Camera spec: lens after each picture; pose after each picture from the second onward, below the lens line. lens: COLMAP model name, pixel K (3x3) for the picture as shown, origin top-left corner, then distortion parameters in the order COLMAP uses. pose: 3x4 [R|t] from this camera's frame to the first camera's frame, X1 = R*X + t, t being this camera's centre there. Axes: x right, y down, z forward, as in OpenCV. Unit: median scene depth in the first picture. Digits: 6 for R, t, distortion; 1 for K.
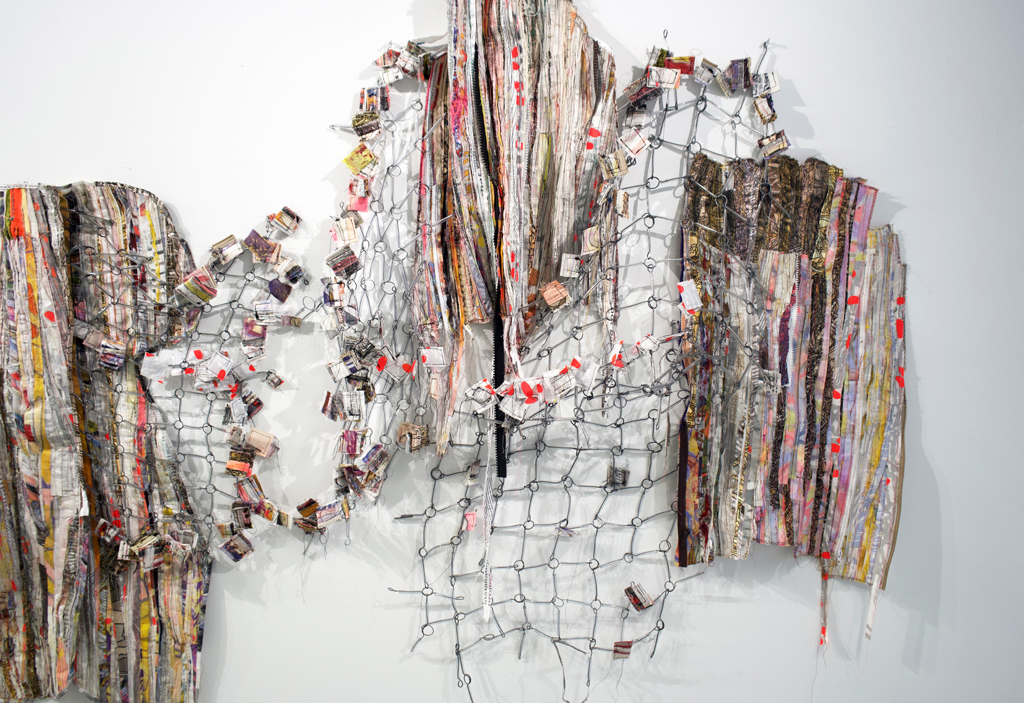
lens RADIAL K [[885.6, 0, 522.9], [0, 885.6, 356.0], [0, 0, 1]] dist [0.043503, 0.000538]
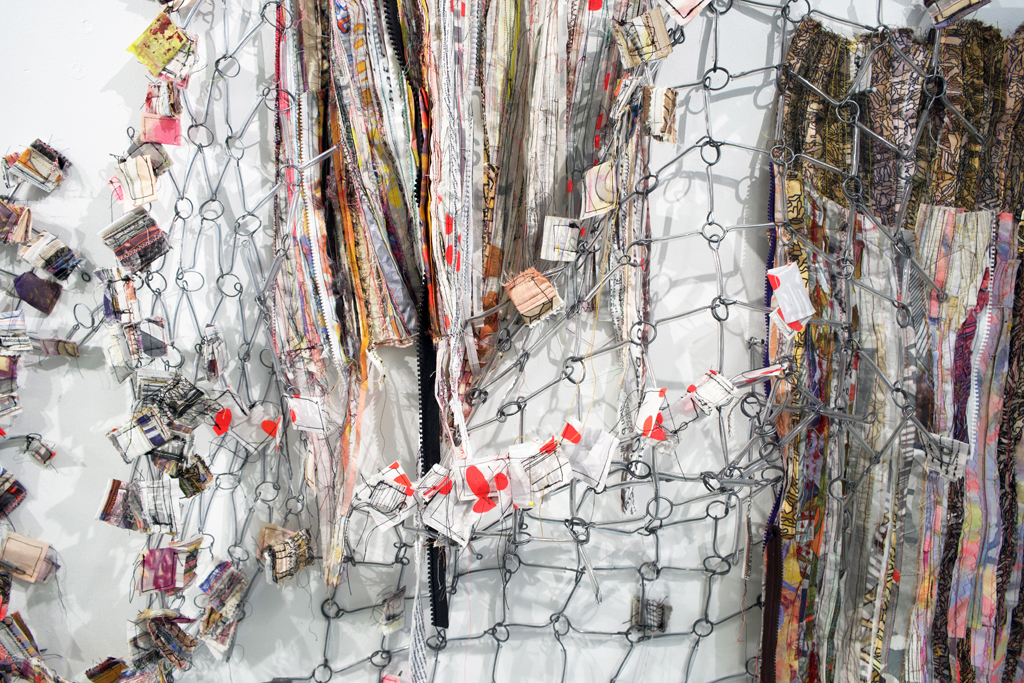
lens RADIAL K [[822.3, 0, 510.1], [0, 822.3, 345.9], [0, 0, 1]] dist [-0.017671, 0.011931]
pose [[0.999499, -0.011183, -0.029602, 0.036362], [0.012091, 0.999456, 0.030674, -0.052520], [0.029243, -0.031016, 0.999091, 0.495652]]
